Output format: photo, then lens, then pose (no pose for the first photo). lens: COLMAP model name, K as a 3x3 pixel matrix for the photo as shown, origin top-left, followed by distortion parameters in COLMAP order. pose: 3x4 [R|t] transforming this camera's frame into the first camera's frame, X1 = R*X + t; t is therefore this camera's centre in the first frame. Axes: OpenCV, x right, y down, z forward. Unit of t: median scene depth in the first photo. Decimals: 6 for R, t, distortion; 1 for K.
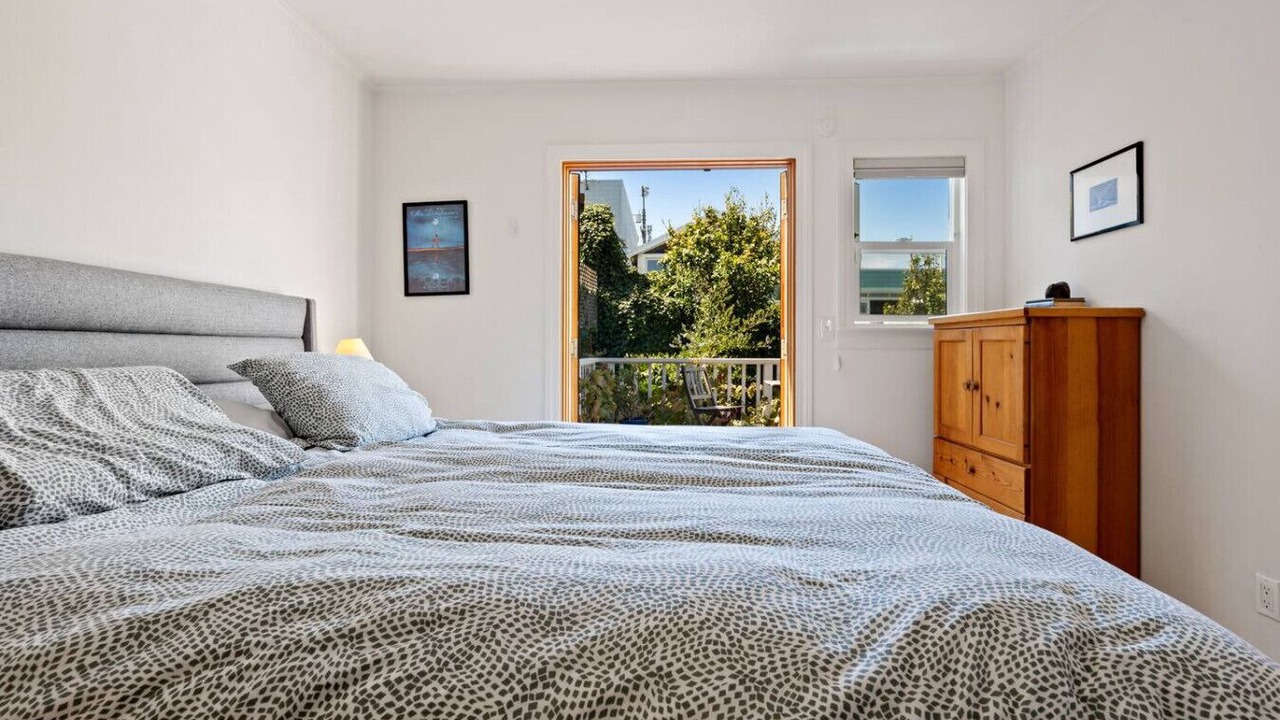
lens RADIAL K [[581.8, 0, 637.9], [0, 581.8, 351.3], [0, 0, 1]] dist [-0.009536, 0.002894]
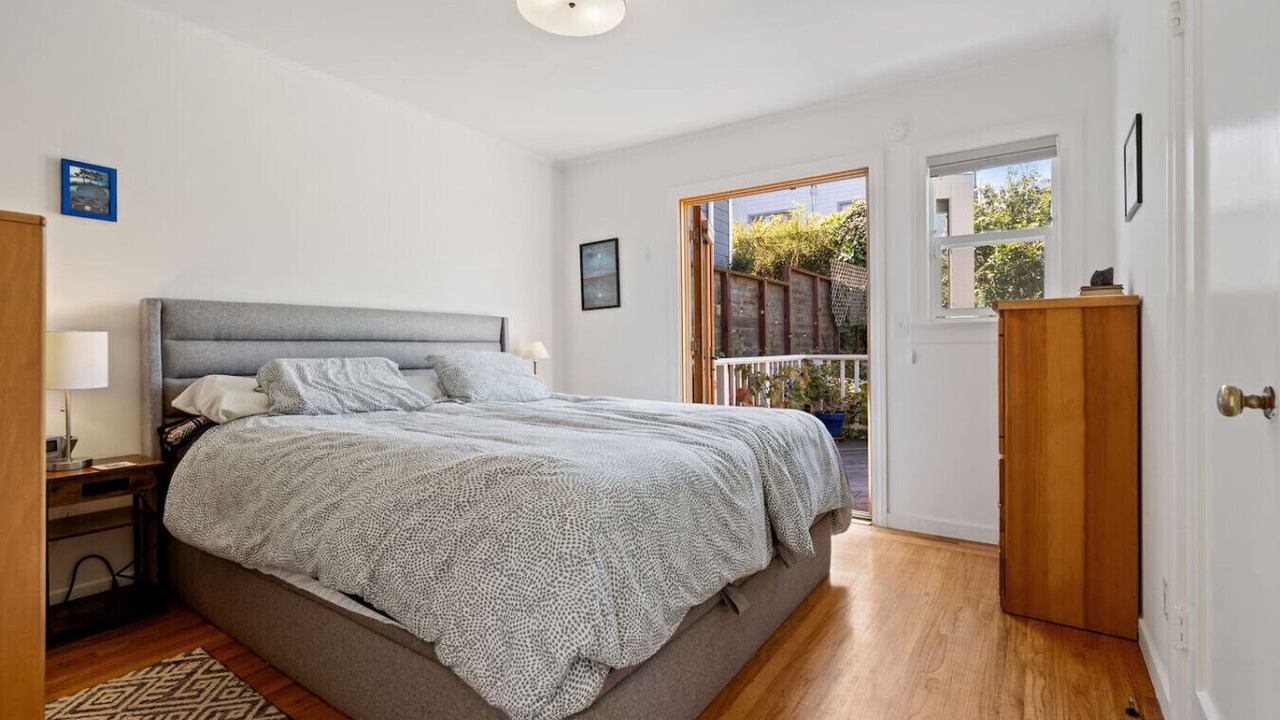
lens RADIAL K [[581.8, 0, 641.6], [0, 581.8, 357.1], [0, 0, 1]] dist [-0.009536, 0.002894]
pose [[0.859069, -0.002643, -0.511852, 0.574165], [0.008627, 0.999919, 0.009316, 0.007386], [0.511786, -0.012419, 0.859023, -0.175357]]
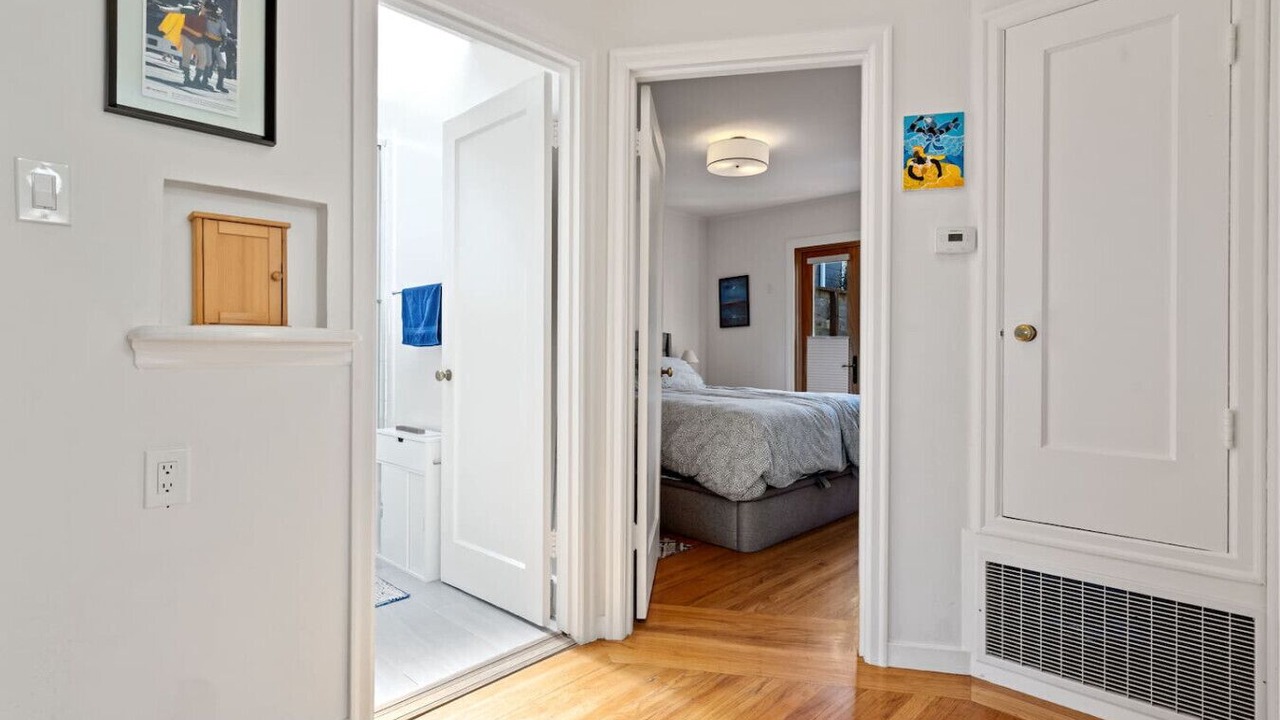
lens RADIAL K [[581.8, 0, 635.3], [0, 581.8, 360.4], [0, 0, 1]] dist [-0.009536, 0.002894]
pose [[0.741643, 0.001542, -0.670793, 0.877371], [0.002674, 0.999983, 0.005256, 0.001955], [0.670790, -0.005692, 0.741626, -0.790086]]
